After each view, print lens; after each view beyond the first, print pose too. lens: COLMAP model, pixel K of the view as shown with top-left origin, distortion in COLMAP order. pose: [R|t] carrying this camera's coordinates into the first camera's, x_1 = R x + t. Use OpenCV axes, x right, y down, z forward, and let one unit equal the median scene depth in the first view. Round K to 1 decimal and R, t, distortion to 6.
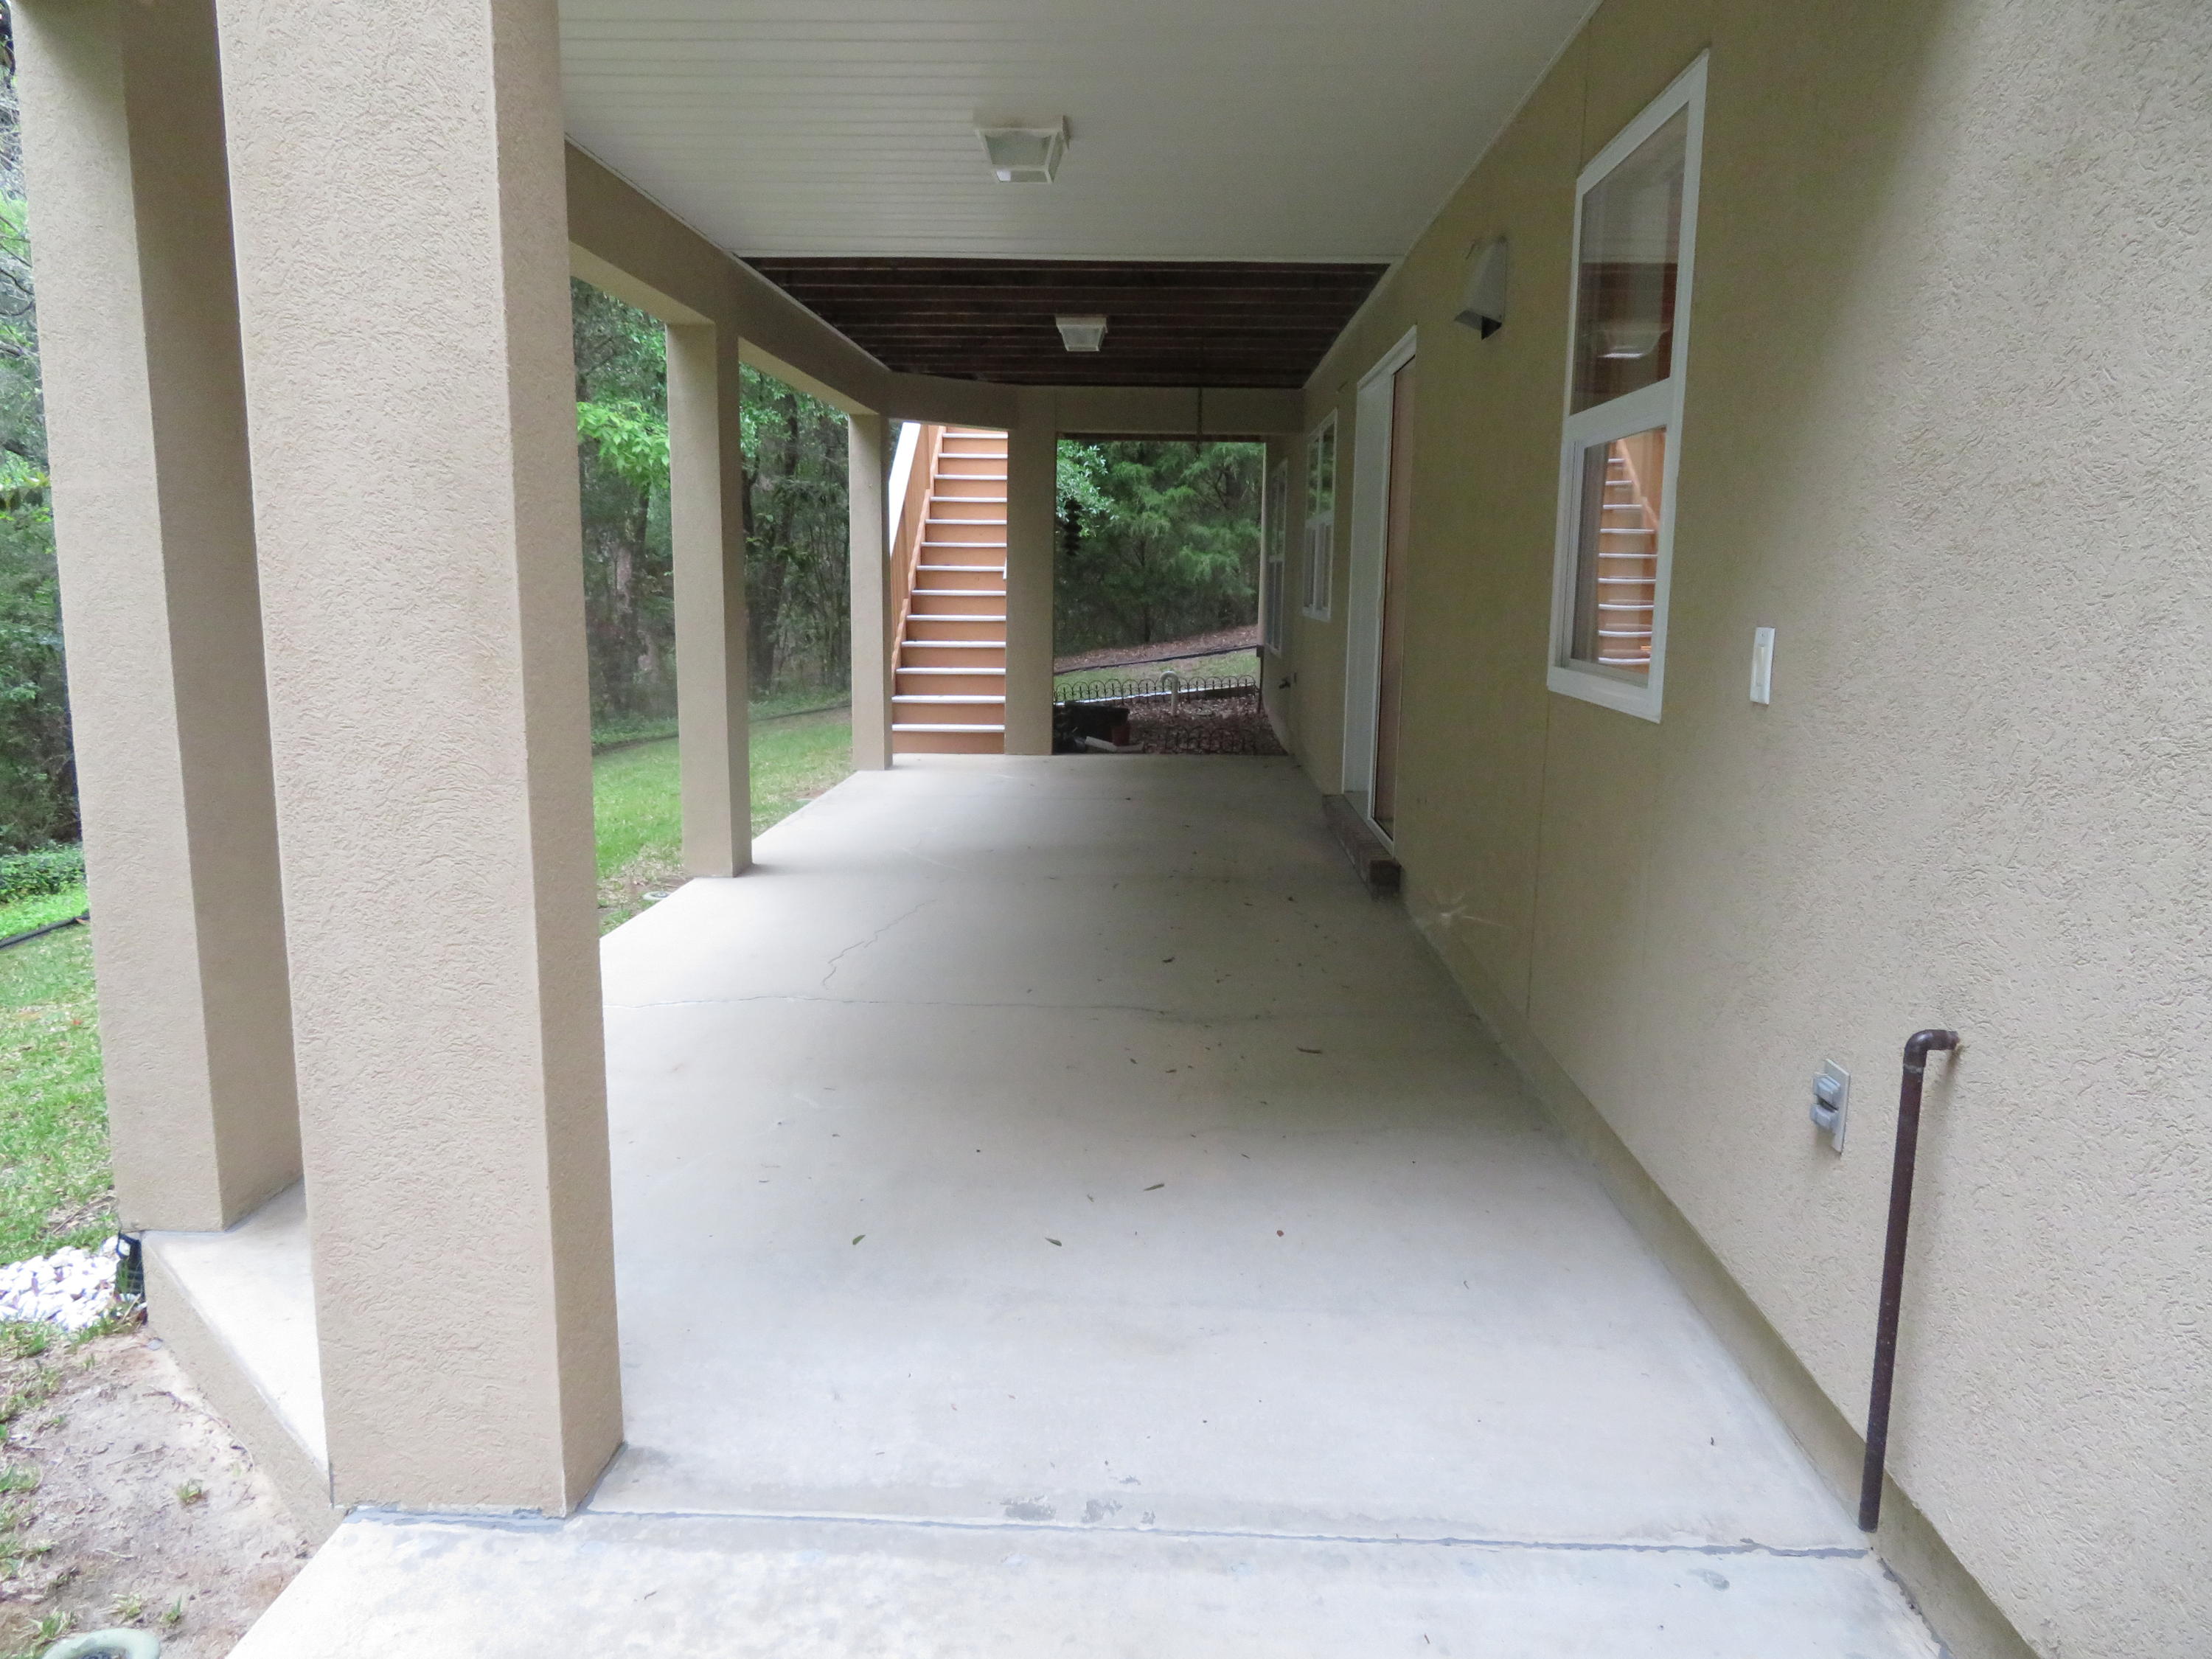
lens RADIAL K [[1580.7, 0, 1106.6], [0, 1580.7, 829.2], [0, 0, 1]] dist [-0.008690, 0.001900]
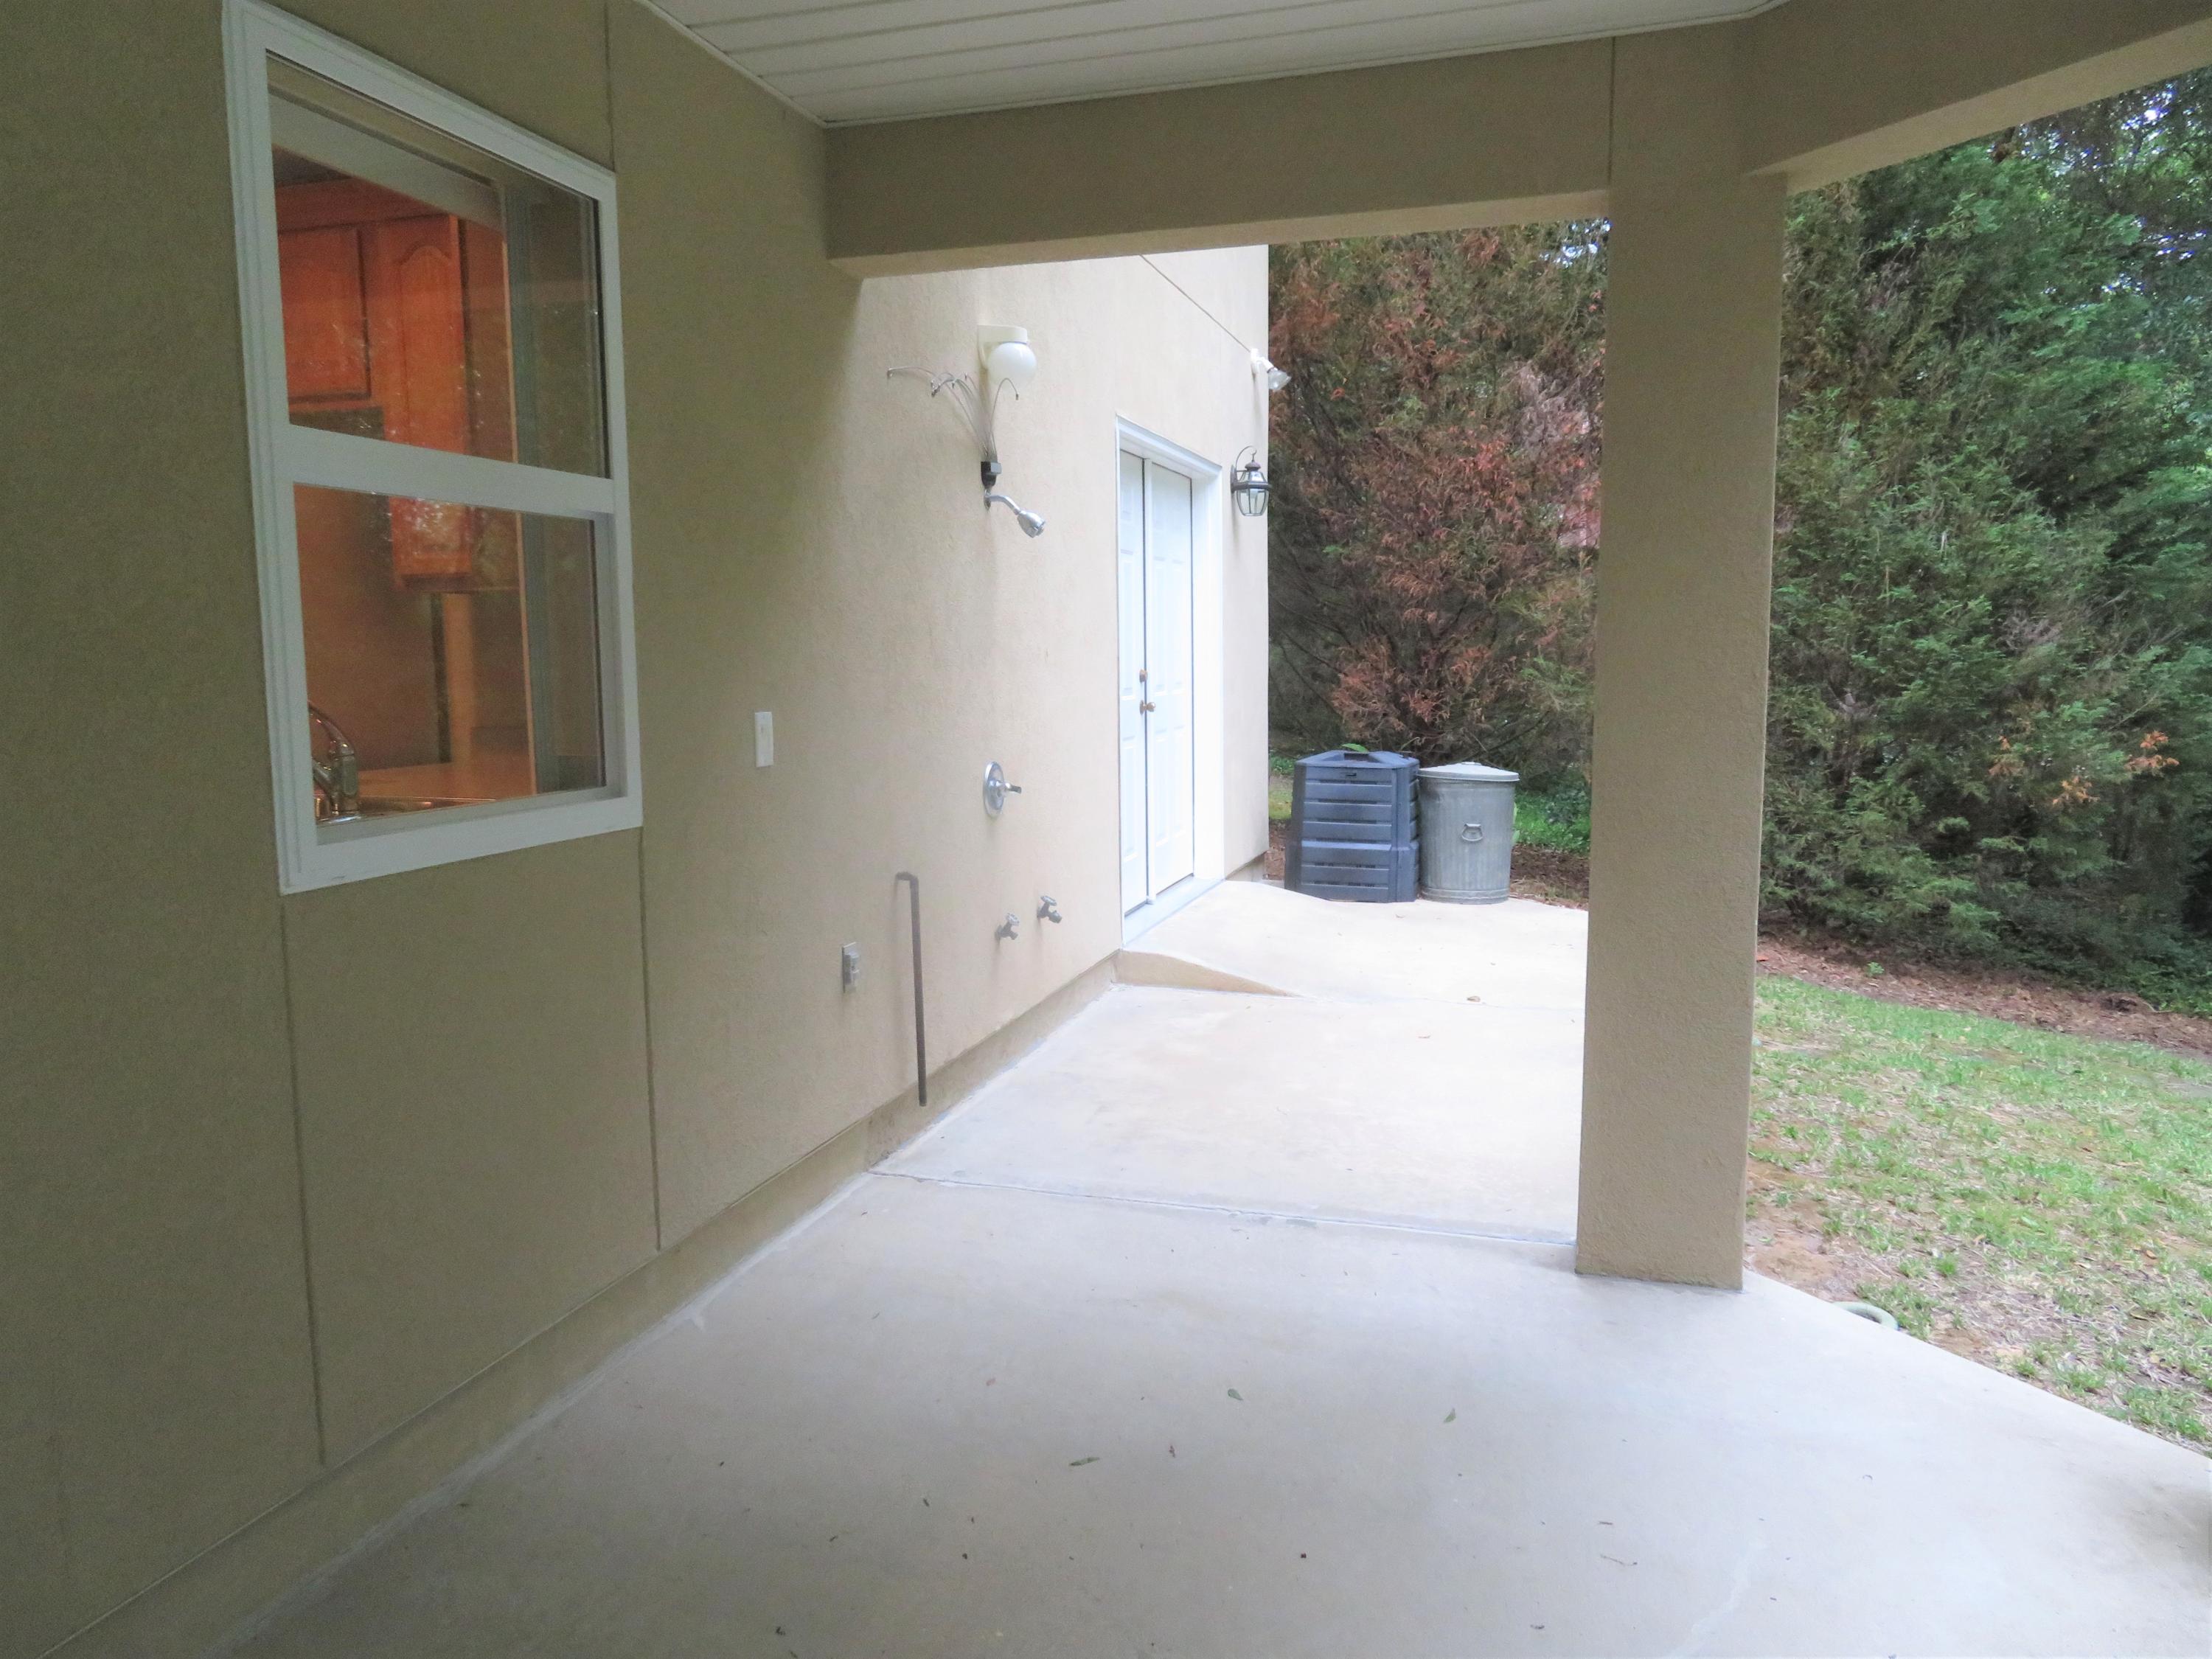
lens RADIAL K [[1580.7, 0, 1105.9], [0, 1580.7, 830.3], [0, 0, 1]] dist [-0.008690, 0.001900]
pose [[-0.969362, -0.034197, 0.243244, -0.243759], [0.036083, 0.959695, 0.278717, -0.451504], [-0.242971, 0.278955, -0.929058, 2.510316]]
